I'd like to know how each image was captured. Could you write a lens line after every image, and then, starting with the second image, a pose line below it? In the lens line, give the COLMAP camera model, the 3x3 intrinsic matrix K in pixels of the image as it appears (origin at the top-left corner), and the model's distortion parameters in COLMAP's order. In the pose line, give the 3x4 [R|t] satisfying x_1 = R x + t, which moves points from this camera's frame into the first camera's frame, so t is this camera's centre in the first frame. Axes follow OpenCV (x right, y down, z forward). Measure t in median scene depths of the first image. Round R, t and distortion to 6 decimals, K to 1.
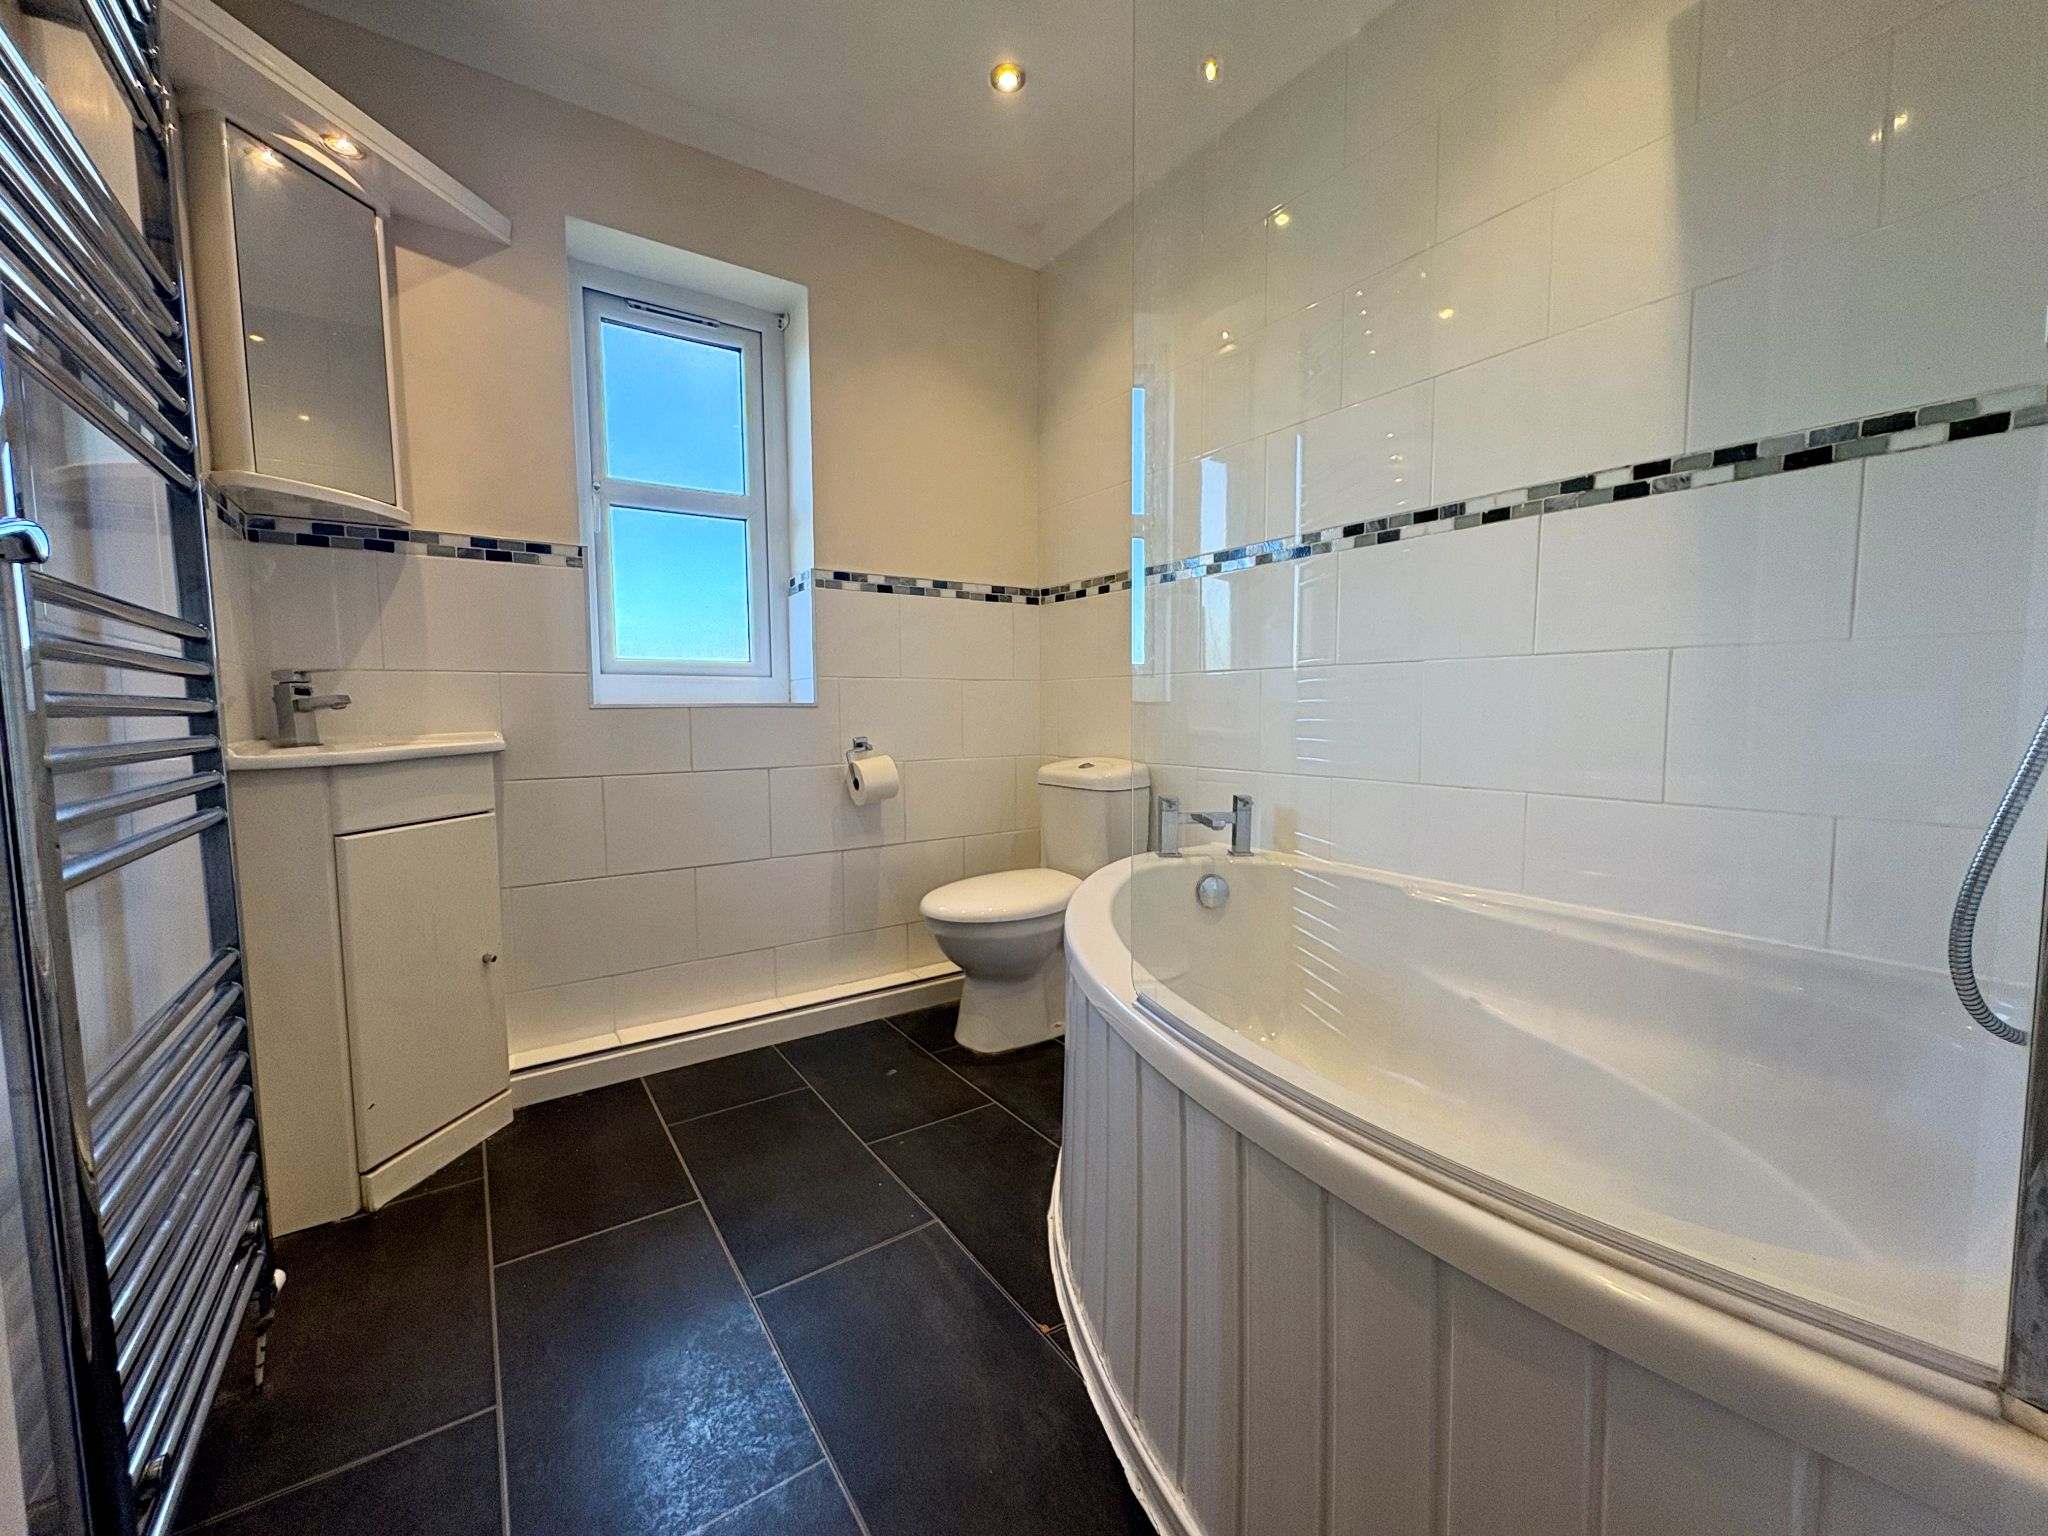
lens RADIAL K [[815.2, 0, 1024.0], [0, 815.2, 768.0], [0, 0, 1]] dist [-0.000269, -0.000026]
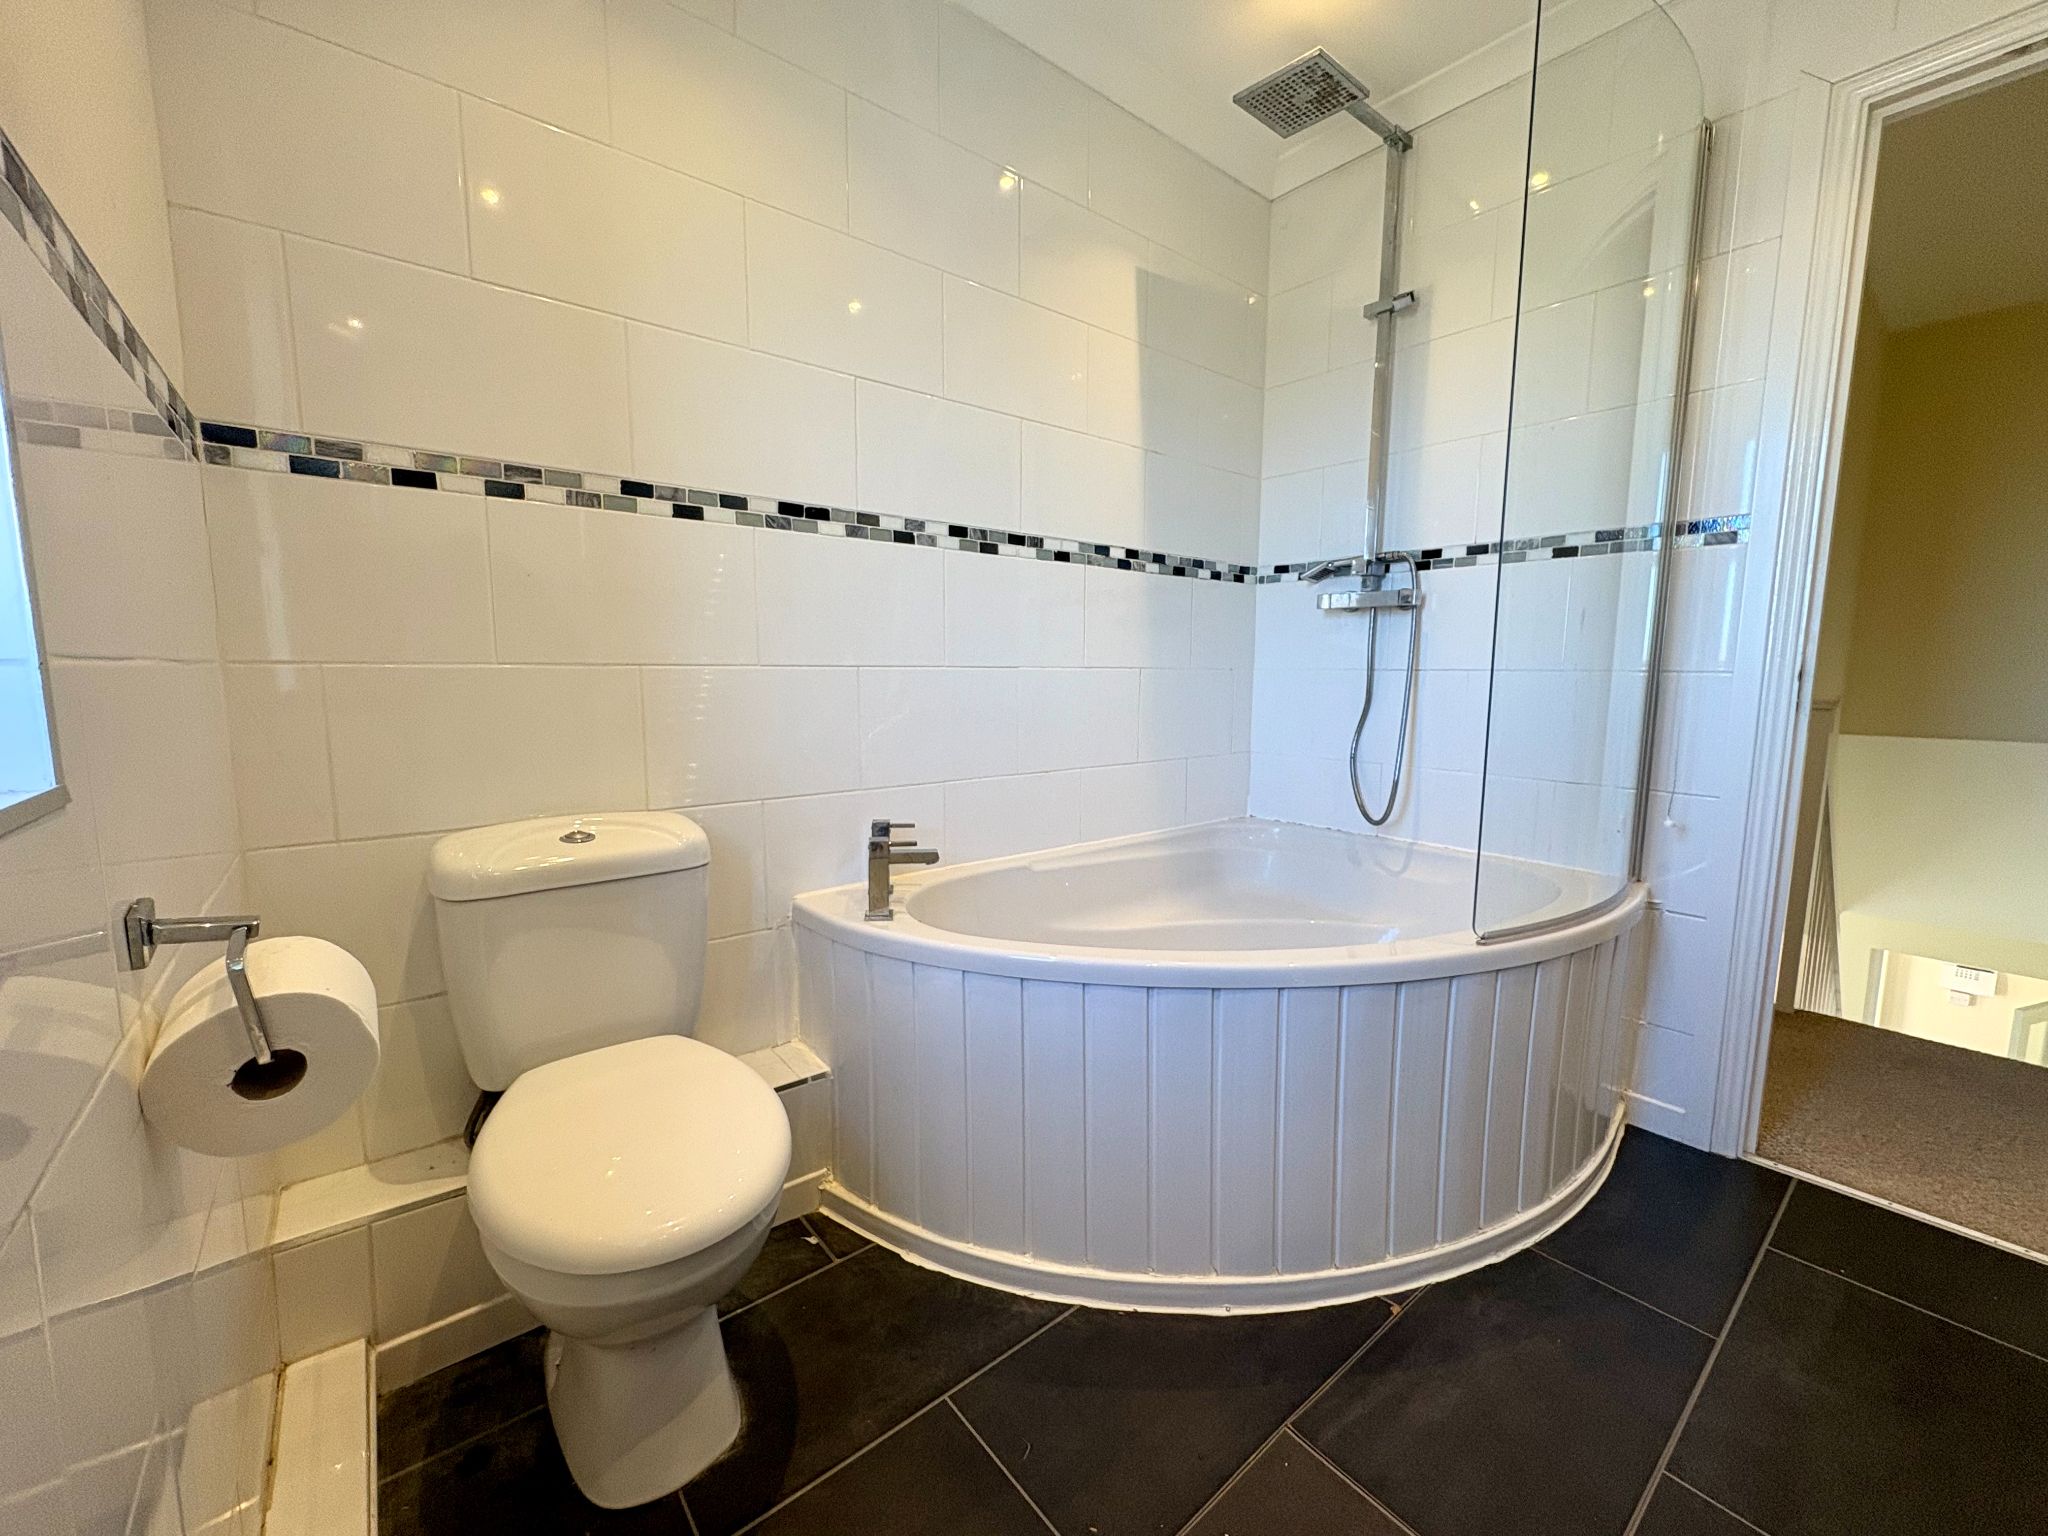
lens RADIAL K [[815.2, 0, 1024.0], [0, 815.2, 768.0], [0, 0, 1]] dist [-0.000269, -0.000026]
pose [[-0.075449, -0.106747, 0.991419, -0.654306], [0.076466, 0.990706, 0.112489, -0.117992], [-0.994213, 0.084297, -0.066586, 1.068868]]
